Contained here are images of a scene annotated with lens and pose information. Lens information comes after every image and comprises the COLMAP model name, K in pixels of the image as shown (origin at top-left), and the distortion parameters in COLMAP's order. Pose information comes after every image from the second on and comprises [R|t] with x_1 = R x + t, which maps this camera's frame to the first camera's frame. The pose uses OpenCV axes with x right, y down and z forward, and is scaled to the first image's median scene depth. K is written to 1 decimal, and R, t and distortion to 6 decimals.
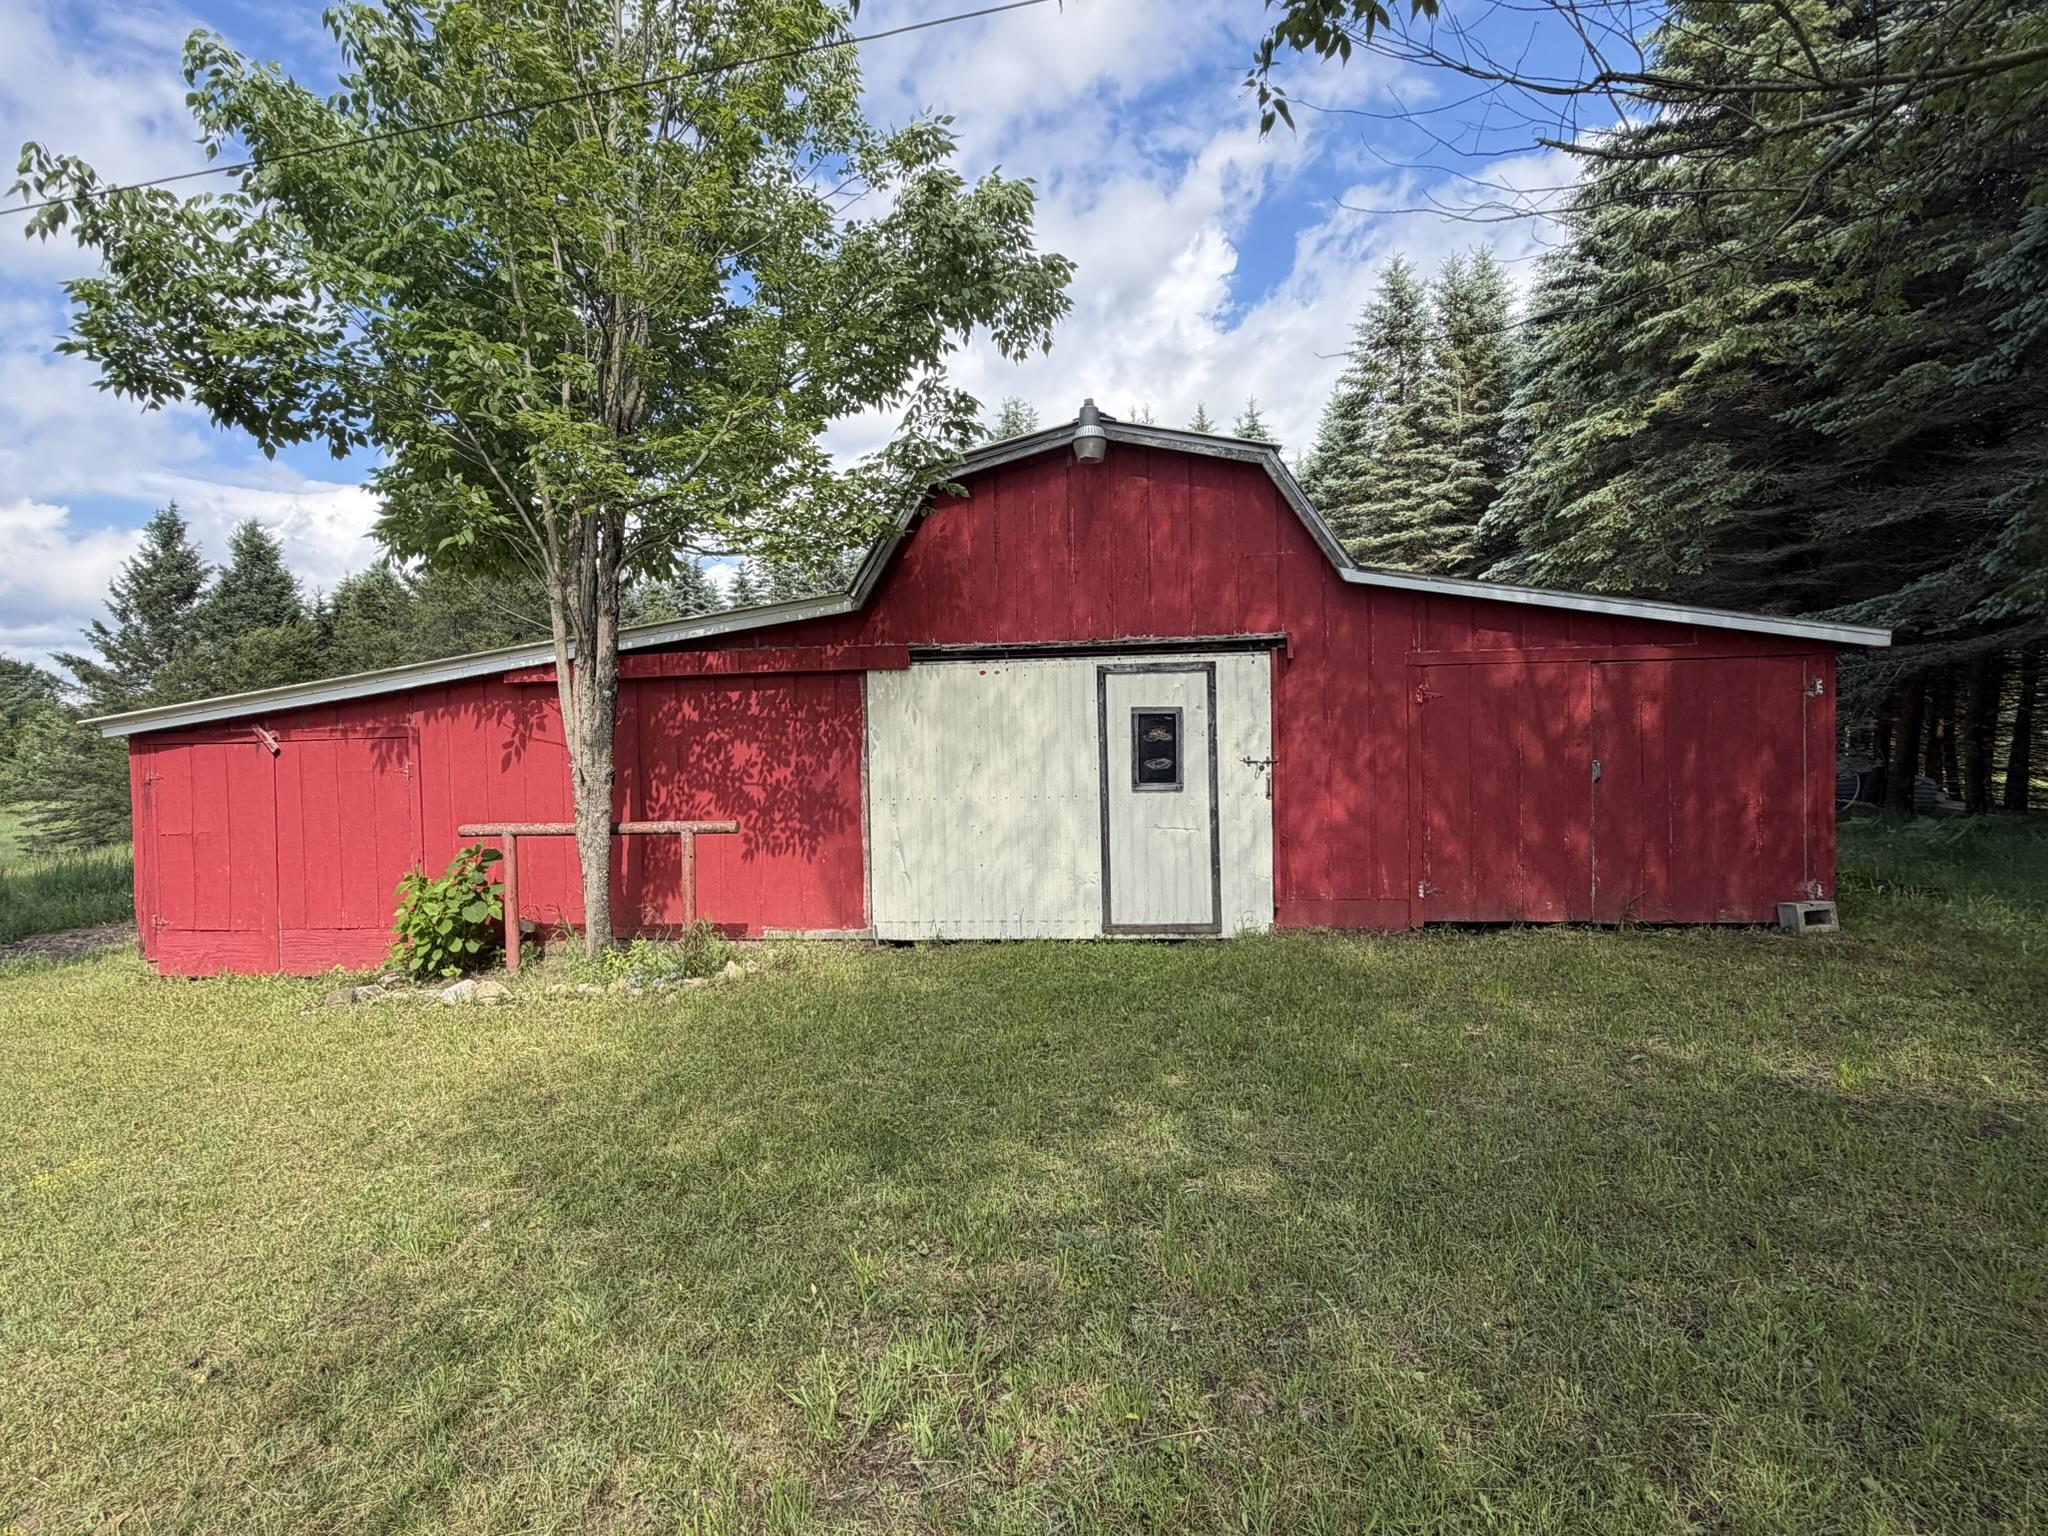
lens RADIAL K [[1078.8, 0, 1024.0], [0, 1078.8, 768.0], [0, 0, 1]] dist [0.000971, 0.000187]
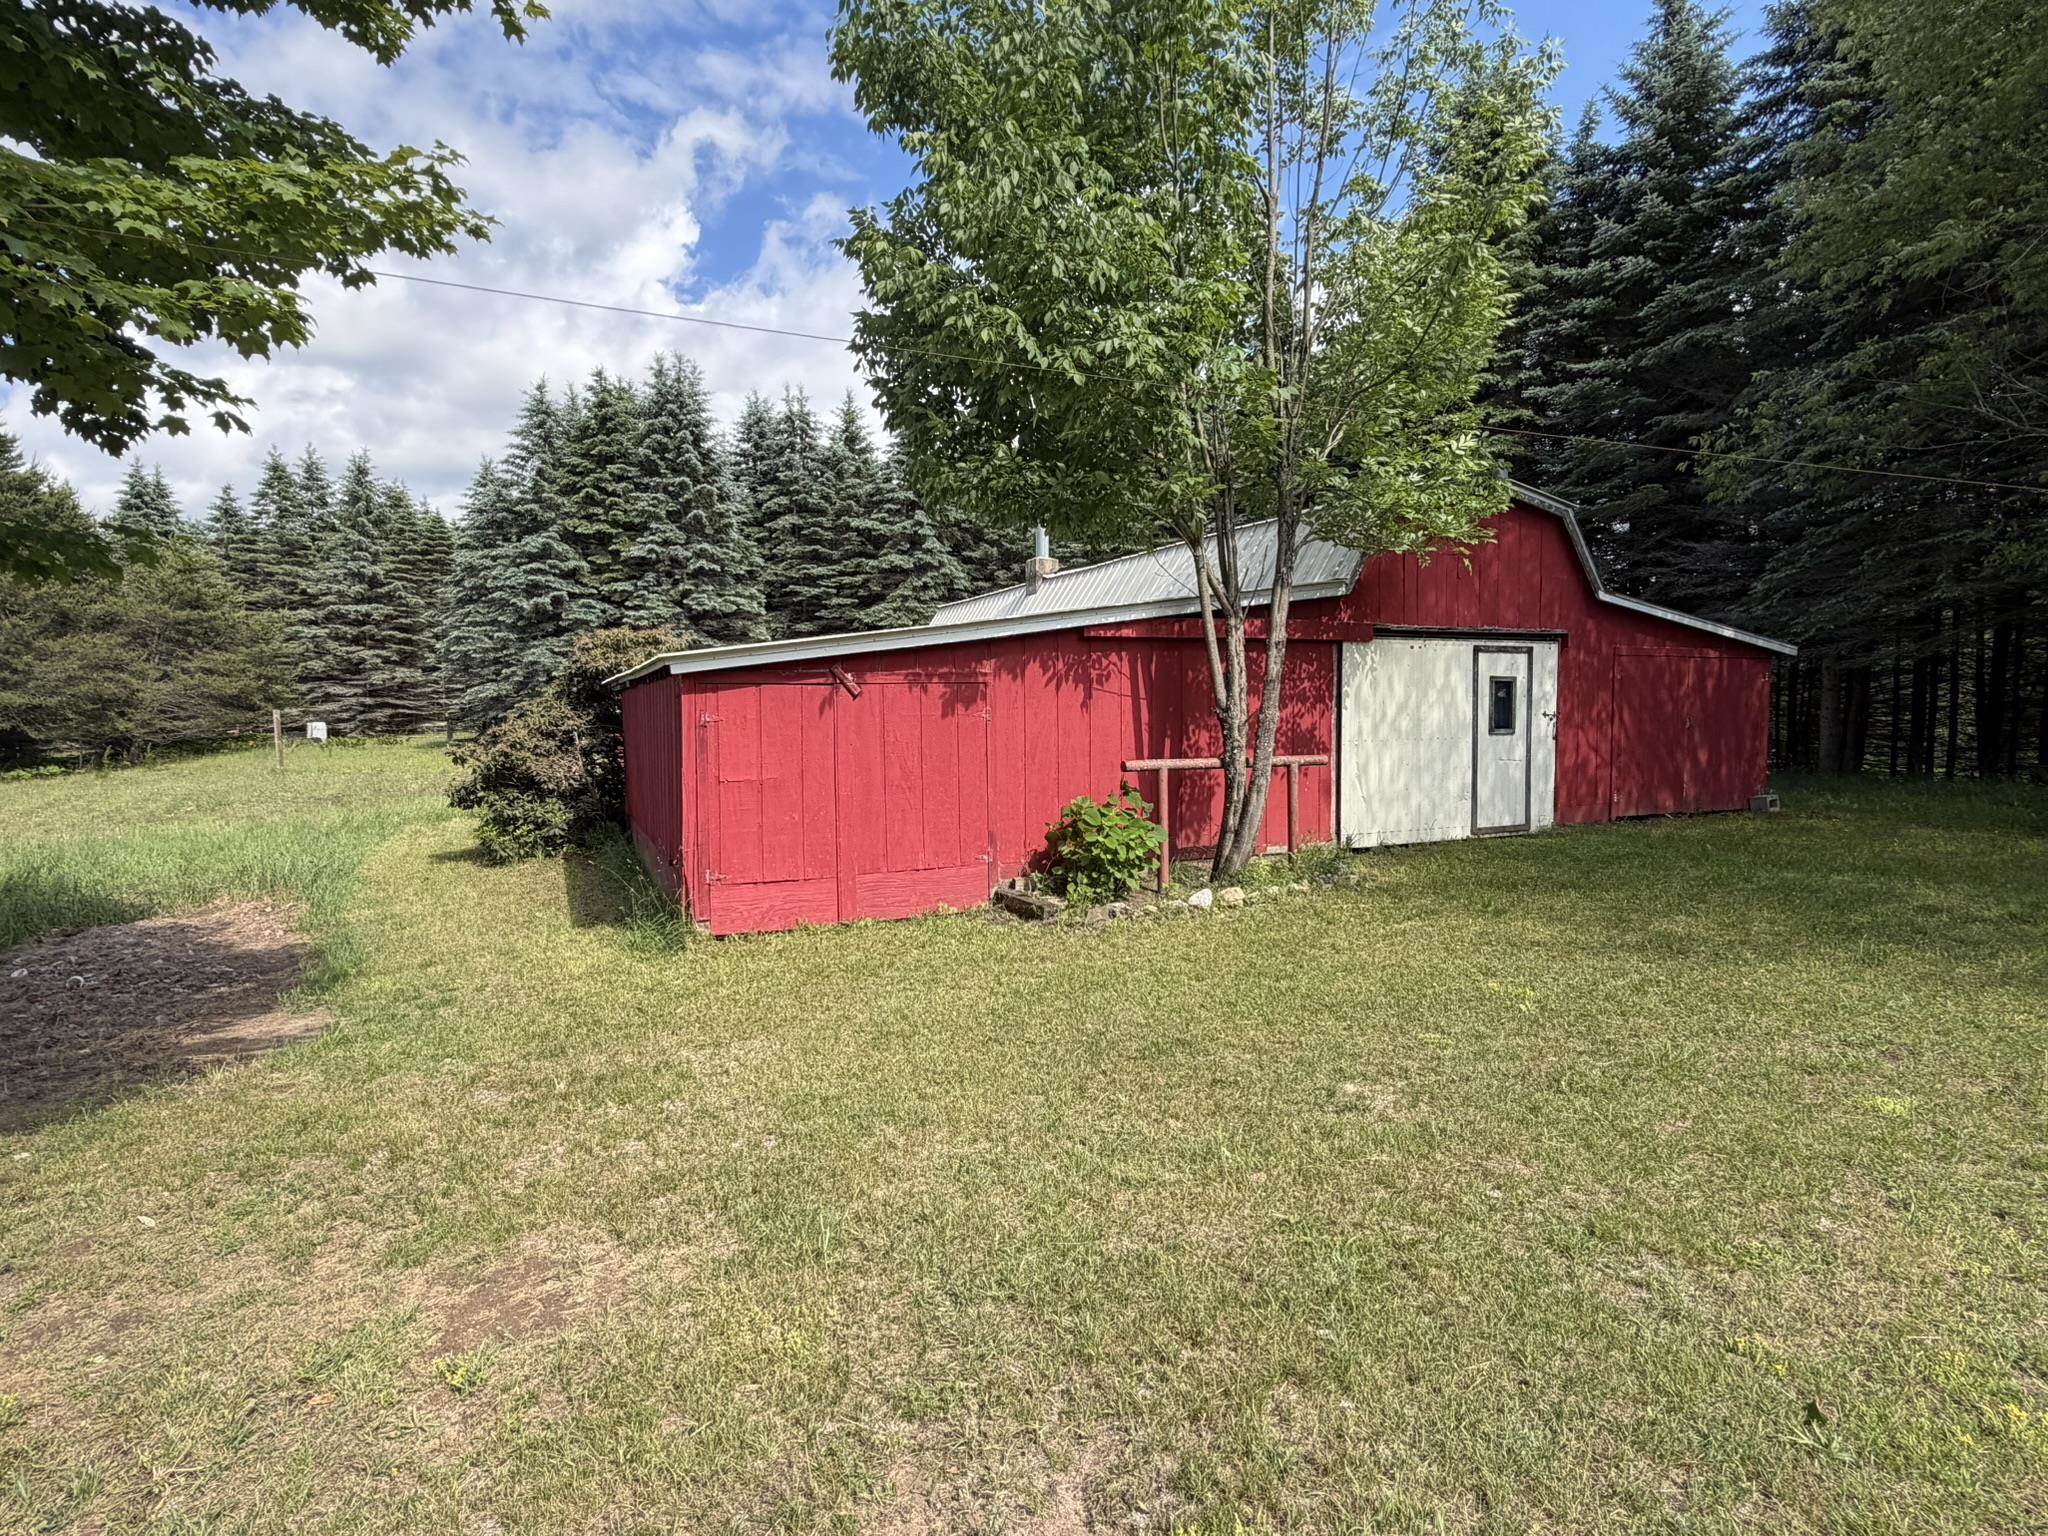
lens RADIAL K [[1078.8, 0, 1024.0], [0, 1078.8, 768.0], [0, 0, 1]] dist [0.000971, 0.000187]
pose [[0.854198, -0.011774, 0.519815, -1.179912], [0.004877, 0.999881, 0.014632, 0.042293], [-0.519925, -0.009964, 0.854154, 0.091455]]
